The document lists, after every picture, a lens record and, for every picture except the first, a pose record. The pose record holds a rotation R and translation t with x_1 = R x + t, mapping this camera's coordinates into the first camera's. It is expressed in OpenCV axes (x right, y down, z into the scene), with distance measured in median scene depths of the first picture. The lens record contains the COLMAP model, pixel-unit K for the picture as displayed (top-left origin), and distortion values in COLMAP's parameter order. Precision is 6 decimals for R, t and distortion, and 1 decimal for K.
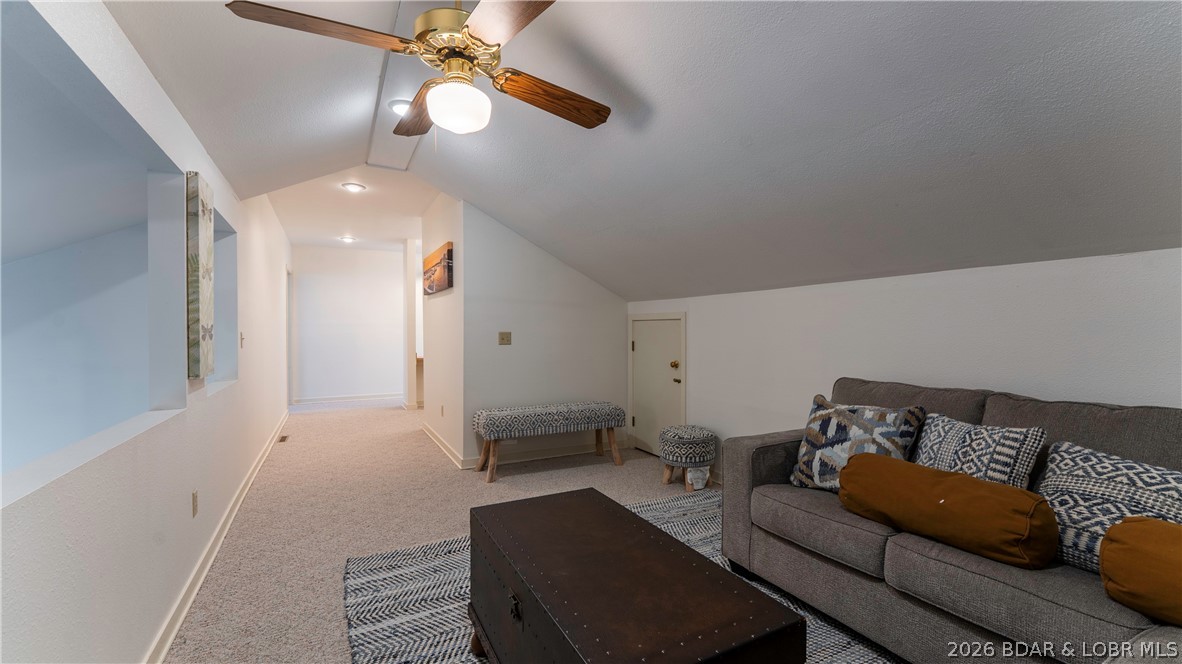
lens RADIAL K [[519.0, 0, 591.0], [0, 519.0, 332.0], [0, 0, 1]] dist [-0.000974, -0.000047]
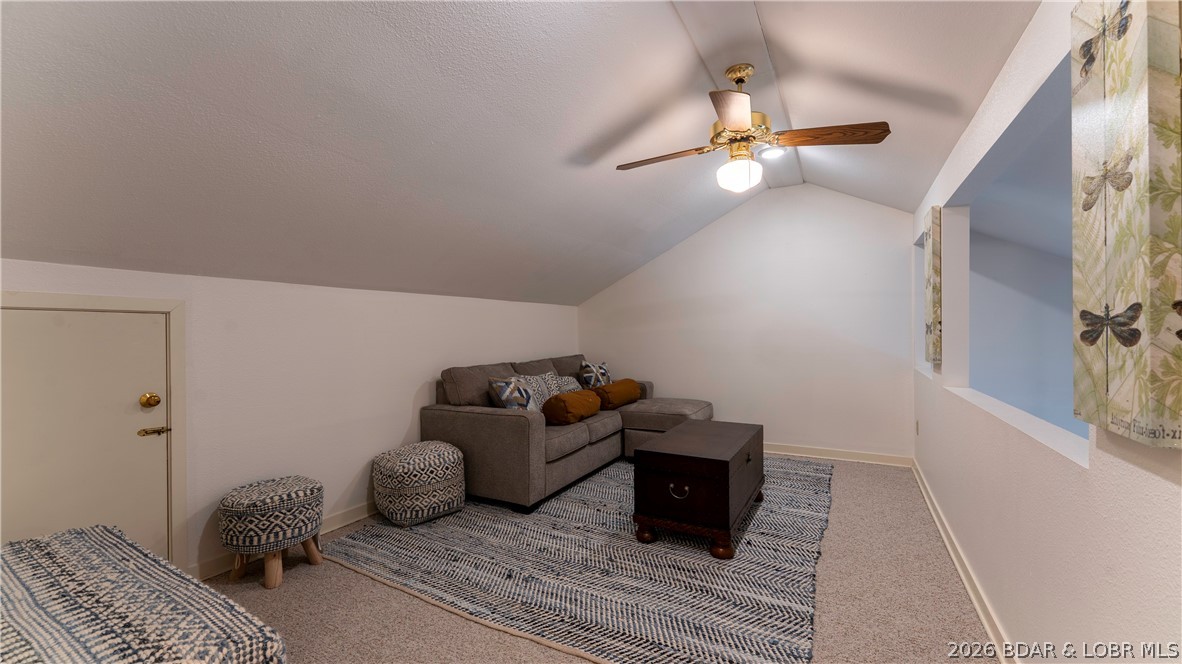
lens RADIAL K [[484.5, 0, 591.0], [0, 484.5, 332.0], [0, 0, 1]] dist [0.000748, 0.000268]
pose [[-0.581630, 0.009711, 0.813395, -0.929666], [0.011738, 0.999925, -0.003545, 0.002406], [-0.813368, 0.007485, -0.581701, 1.782719]]
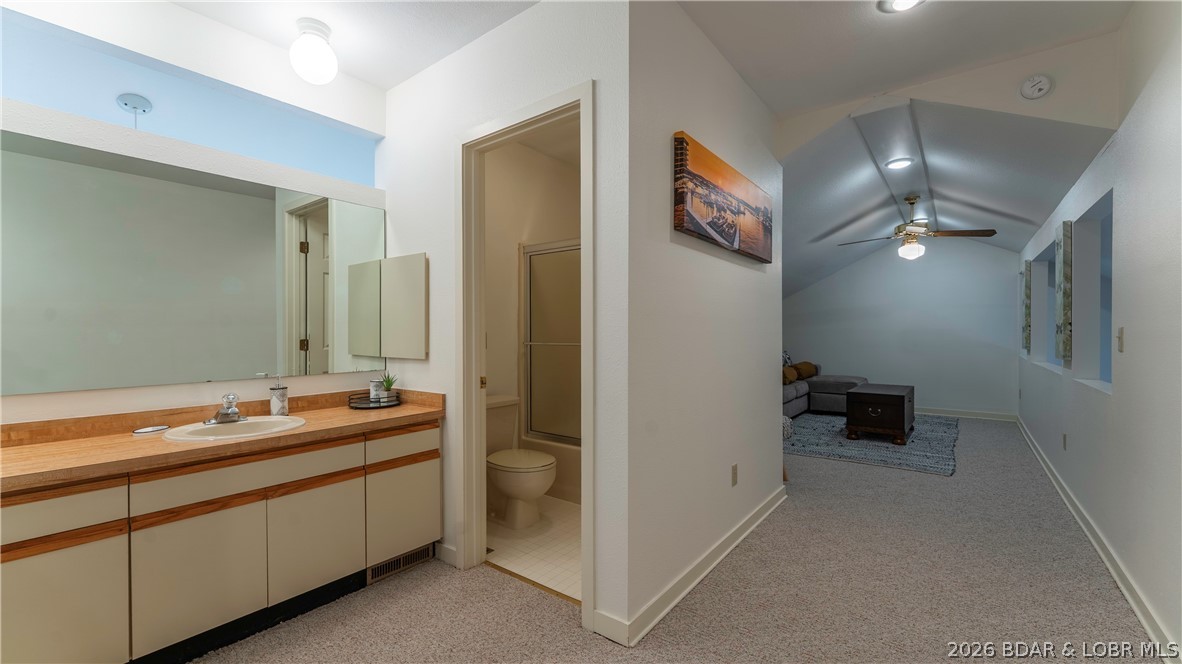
lens RADIAL K [[484.5, 0, 591.0], [0, 484.5, 332.0], [0, 0, 1]] dist [0.000748, 0.000268]
pose [[-0.414135, 0.003712, 0.910208, -1.703509], [0.005364, 0.999984, -0.001638, 0.006557], [-0.910200, 0.004204, -0.414148, 3.218047]]
